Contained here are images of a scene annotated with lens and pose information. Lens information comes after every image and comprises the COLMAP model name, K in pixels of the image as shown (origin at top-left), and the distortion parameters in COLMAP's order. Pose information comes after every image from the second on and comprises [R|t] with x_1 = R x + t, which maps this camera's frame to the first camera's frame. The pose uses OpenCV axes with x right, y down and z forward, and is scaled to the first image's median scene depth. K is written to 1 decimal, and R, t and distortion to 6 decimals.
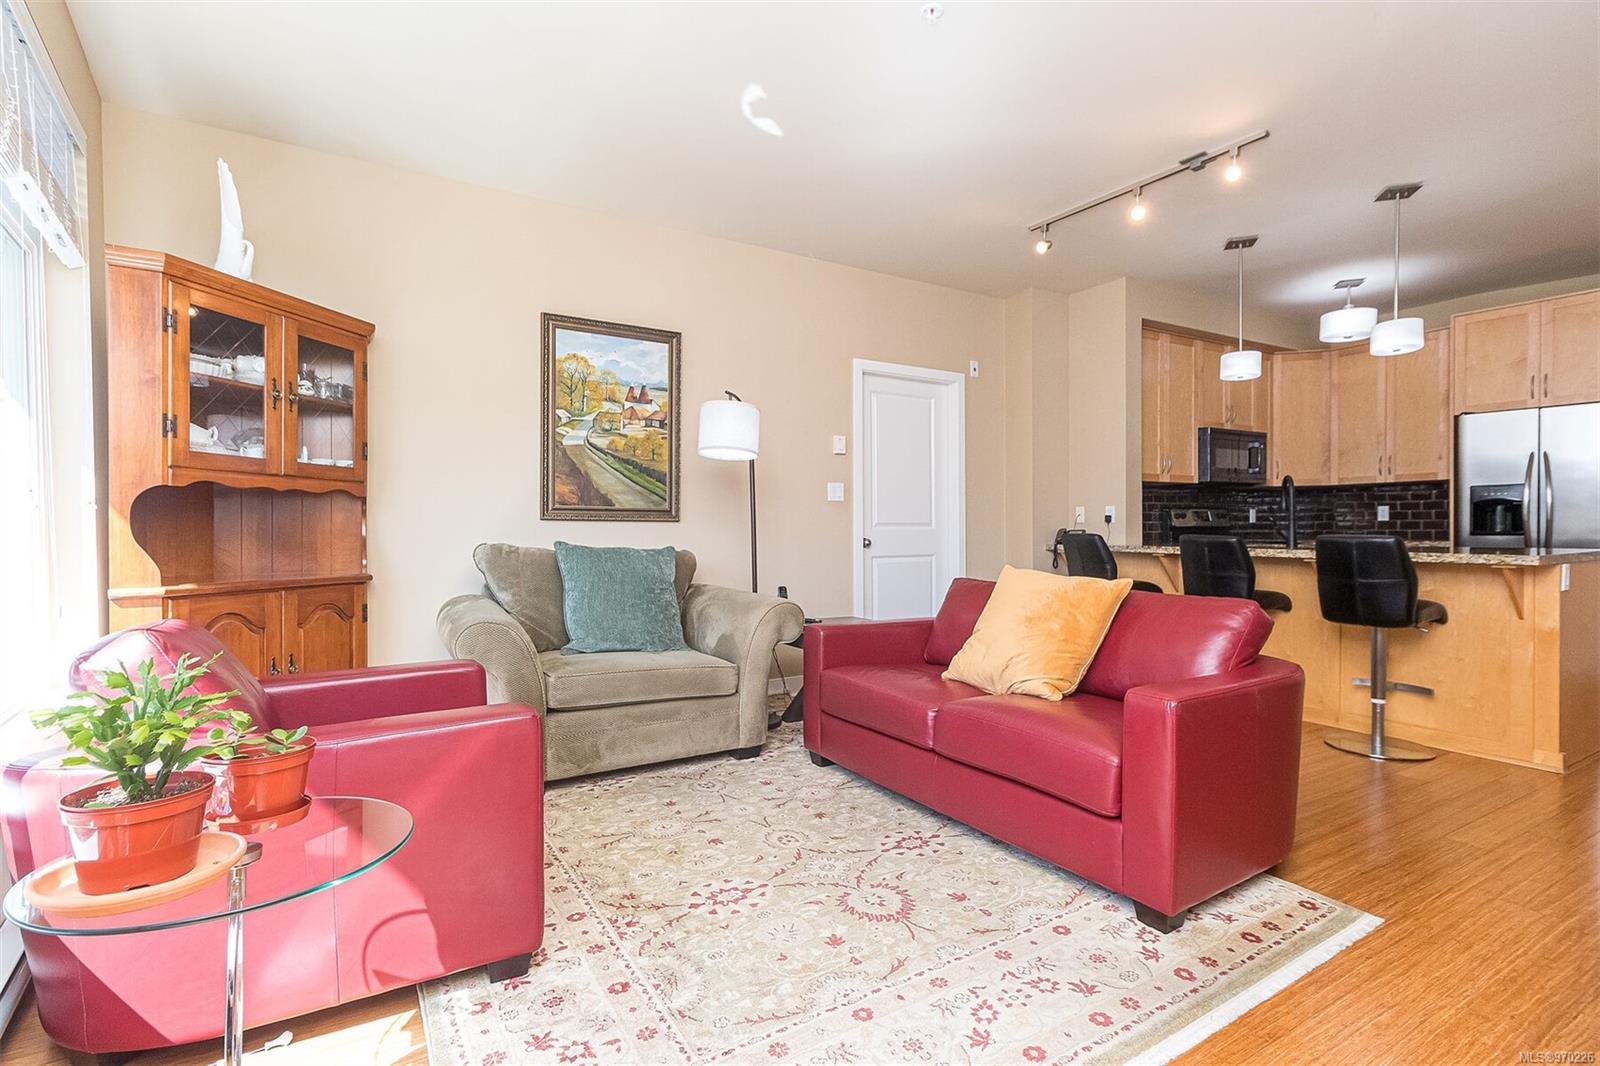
lens RADIAL K [[749.6, 0, 810.9], [0, 749.6, 539.2], [0, 0, 1]] dist [0.003455, 0.000241]
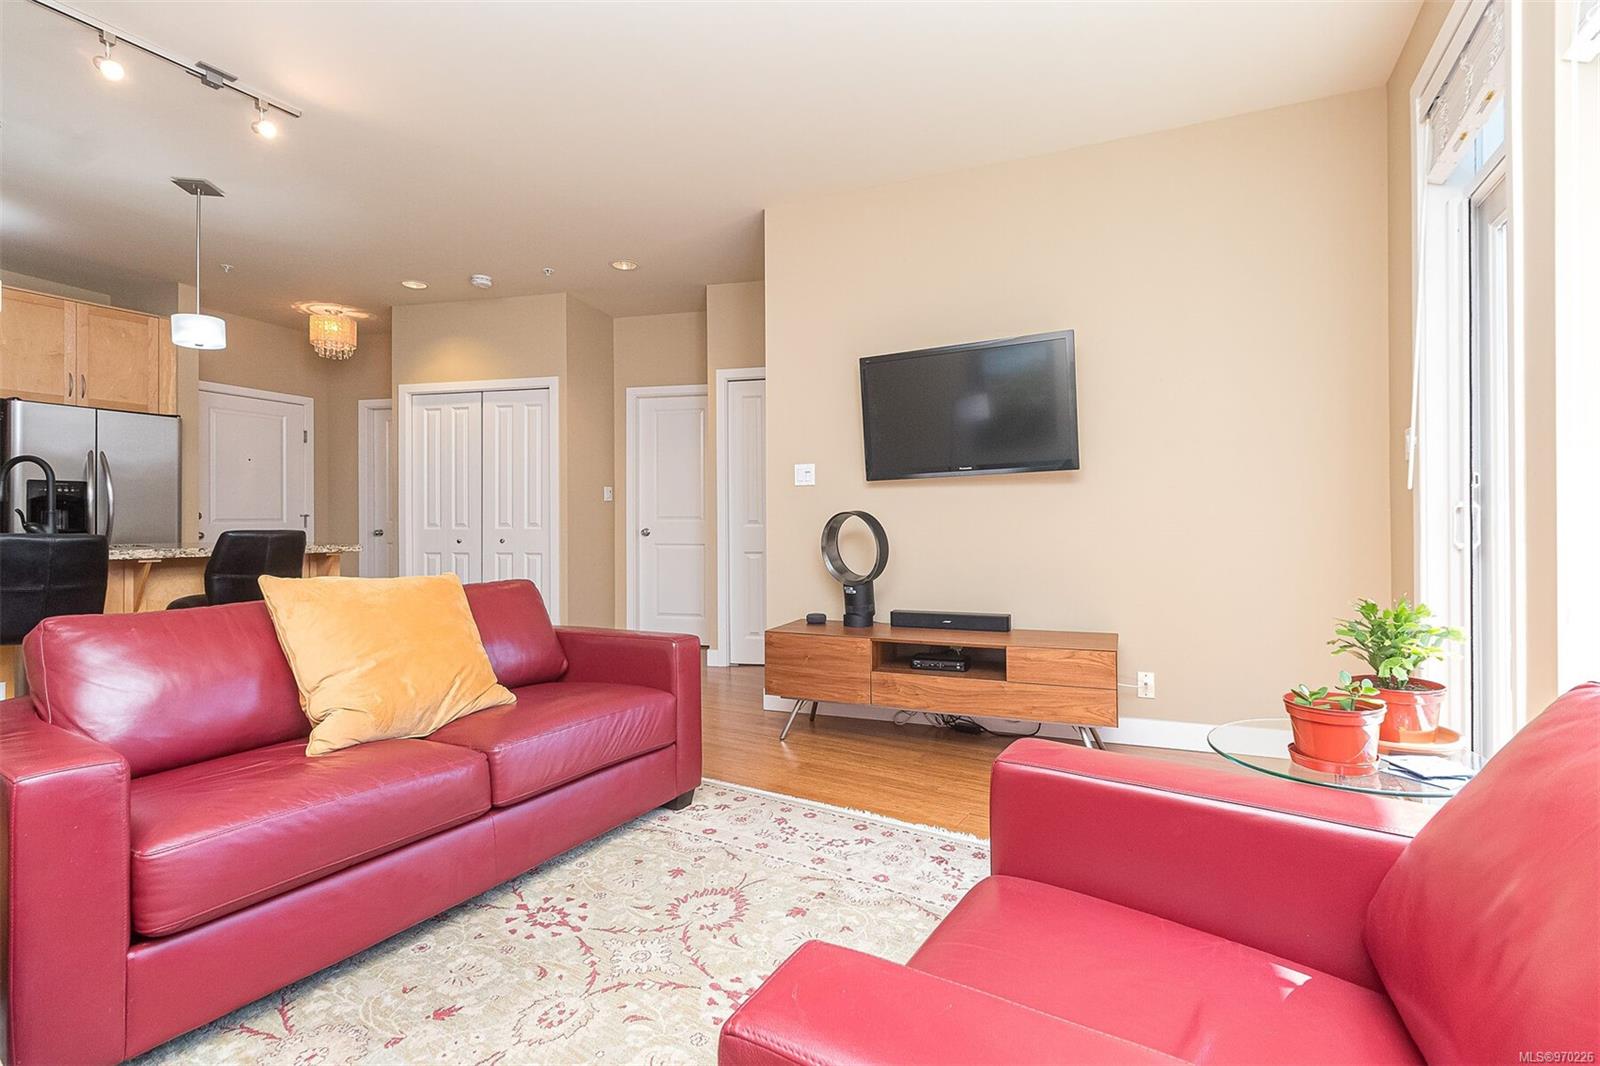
lens RADIAL K [[736.9, 0, 808.7], [0, 736.9, 513.9], [0, 0, 1]] dist [0.002965, 0.000831]
pose [[-0.438764, 0.015072, 0.898476, -0.405964], [0.019608, 0.999782, -0.007196, -0.004725], [-0.898388, 0.014460, -0.438964, 0.640639]]
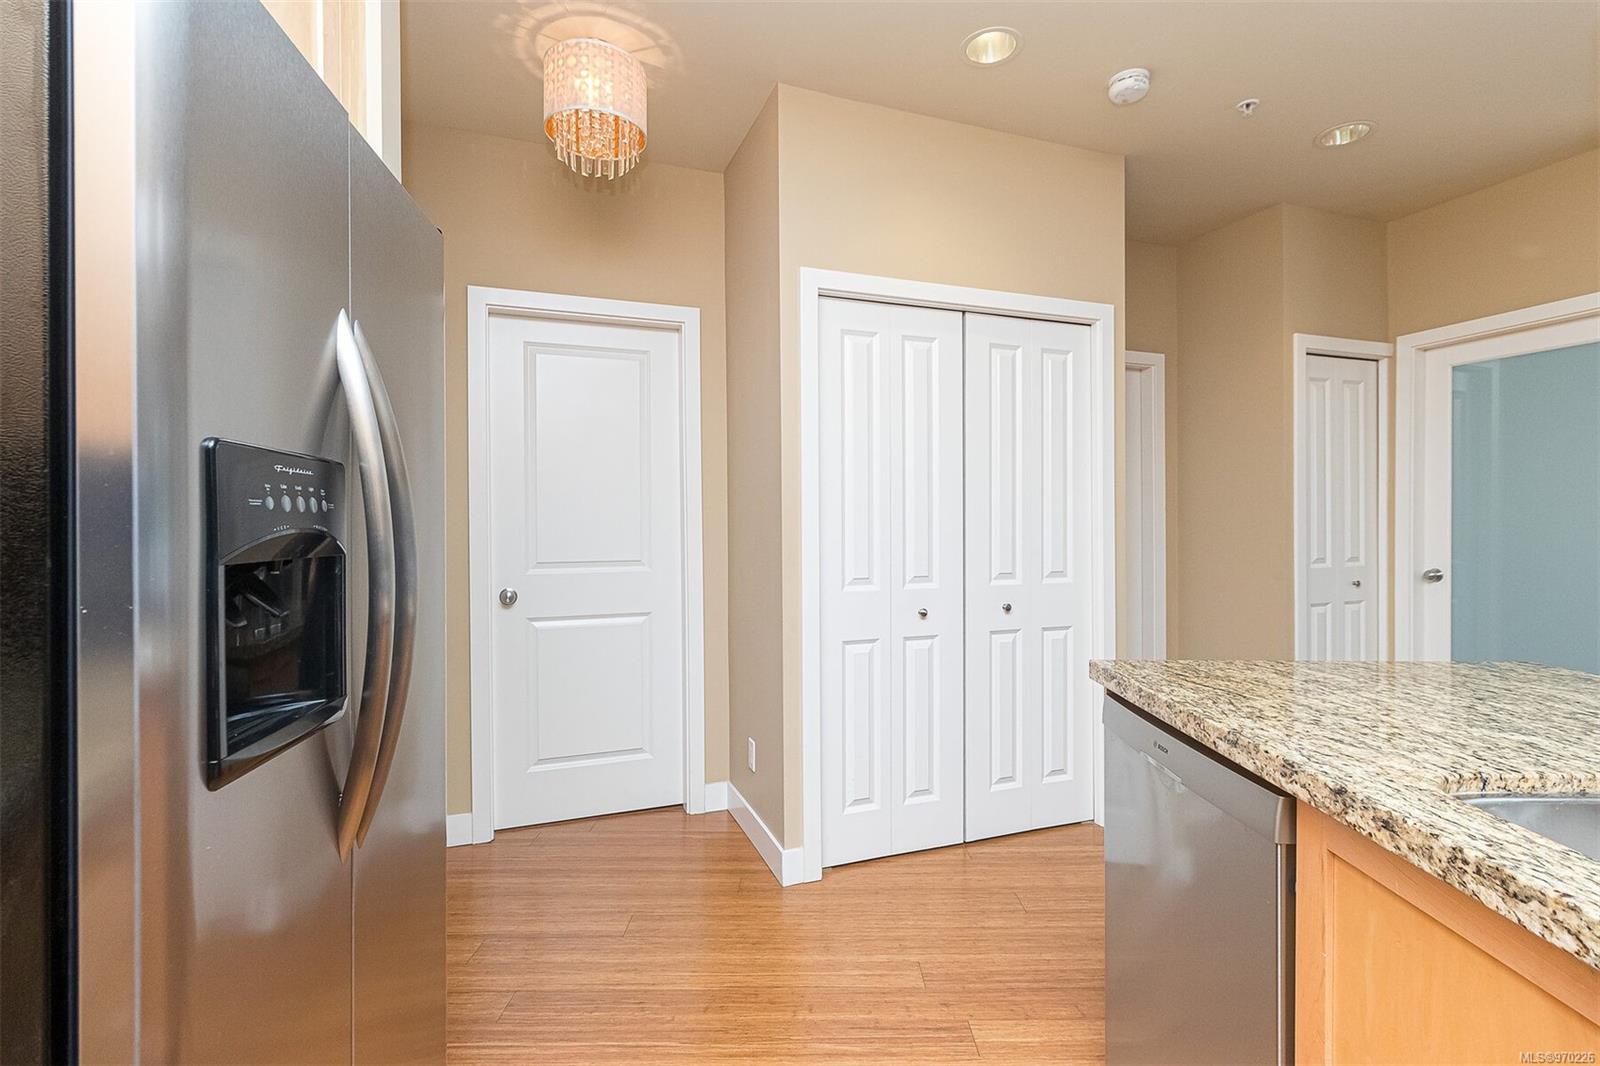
lens RADIAL K [[751.2, 0, 806.5], [0, 751.2, 510.6], [0, 0, 1]] dist [0.005313, 0.000861]
pose [[-0.855035, 0.029885, 0.517708, 0.829703], [0.026006, 0.999553, -0.014749, -0.061034], [-0.517918, 0.000853, -0.855430, 1.253884]]
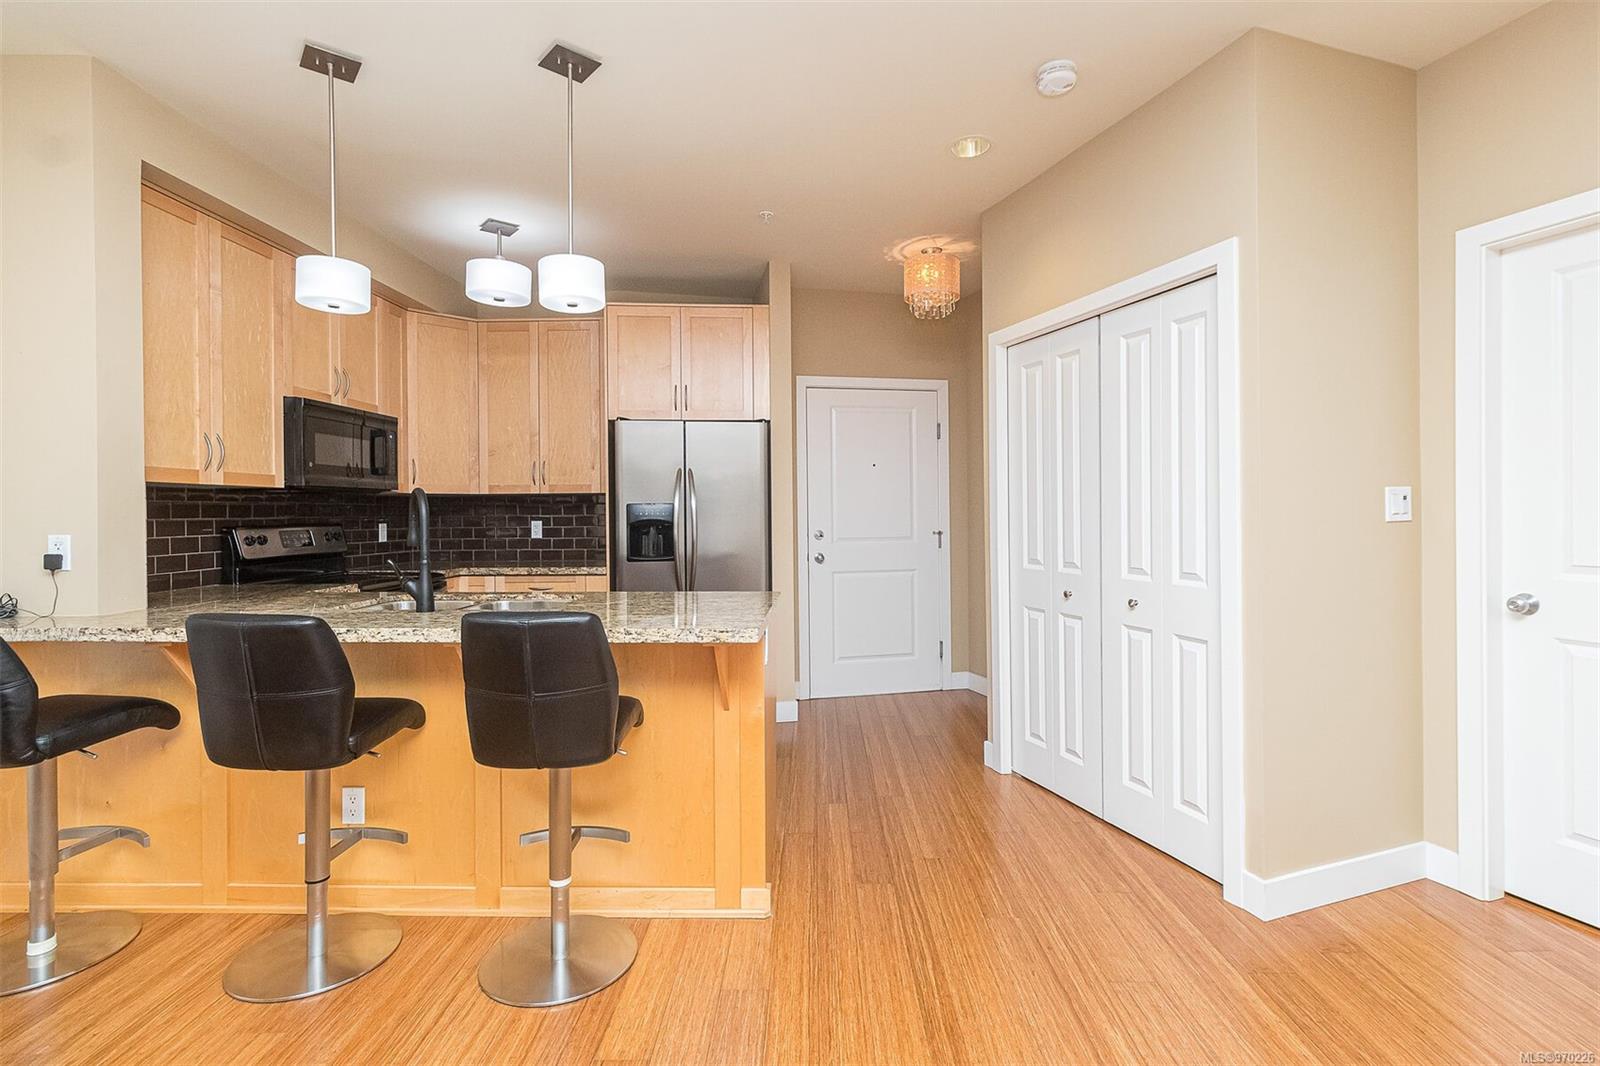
lens RADIAL K [[751.2, 0, 806.5], [0, 751.2, 510.6], [0, 0, 1]] dist [0.005313, 0.000861]
pose [[0.525063, 0.004022, 0.851054, 0.302832], [0.016455, 0.999754, -0.014877, -0.055440], [-0.850904, 0.021816, 0.524868, 0.445101]]
